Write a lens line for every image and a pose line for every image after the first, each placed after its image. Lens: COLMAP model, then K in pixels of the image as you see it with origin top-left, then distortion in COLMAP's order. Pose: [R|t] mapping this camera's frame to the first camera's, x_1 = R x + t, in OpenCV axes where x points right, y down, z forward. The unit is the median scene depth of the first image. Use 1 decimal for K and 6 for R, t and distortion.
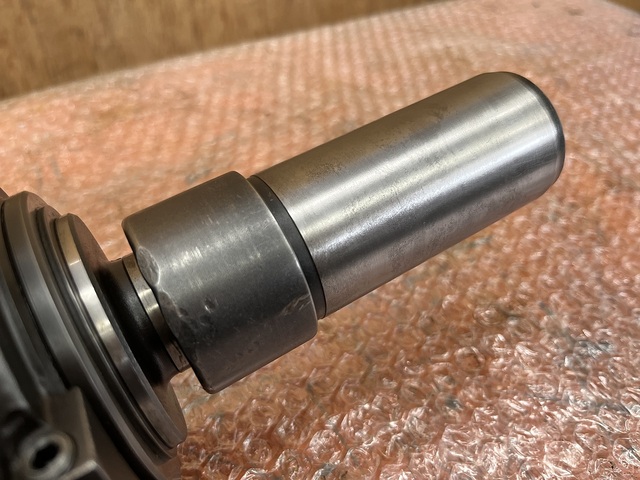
lens RADIAL K [[521.8, 0, 320.0], [0, 521.8, 240.0], [0, 0, 1]] dist [-0.008039, -0.019754]
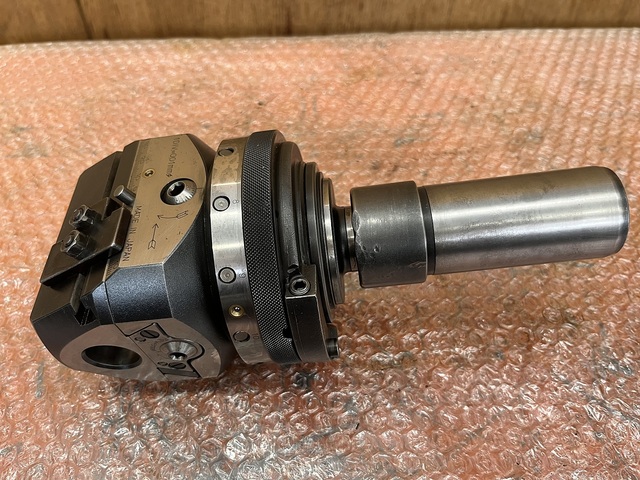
lens RADIAL K [[521.8, 0, 320.0], [0, 521.8, 240.0], [0, 0, 1]] dist [-0.008039, -0.019754]
pose [[0.880775, 0.374951, -0.289220, 0.114588], [-0.319613, 0.921377, 0.221161, -0.193006], [0.349405, -0.102355, 0.931364, -0.657190]]
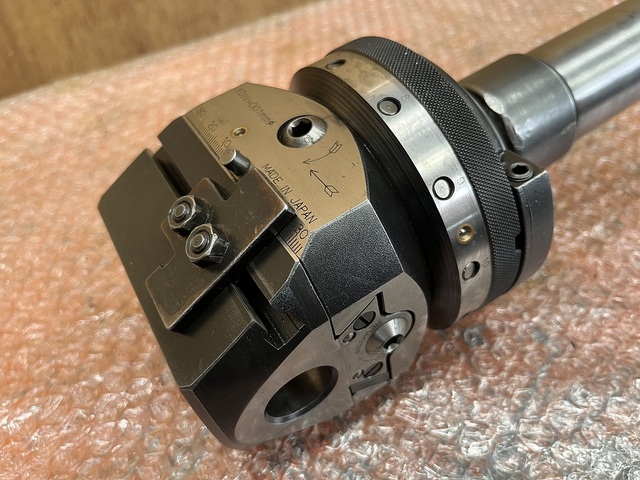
lens RADIAL K [[521.8, 0, 320.0], [0, 521.8, 240.0], [0, 0, 1]] dist [-0.008039, -0.019754]
pose [[0.999038, -0.041221, -0.014948, -0.607022], [0.042145, 0.996801, 0.067905, 0.245885], [0.012101, -0.068470, 0.997580, -0.501435]]
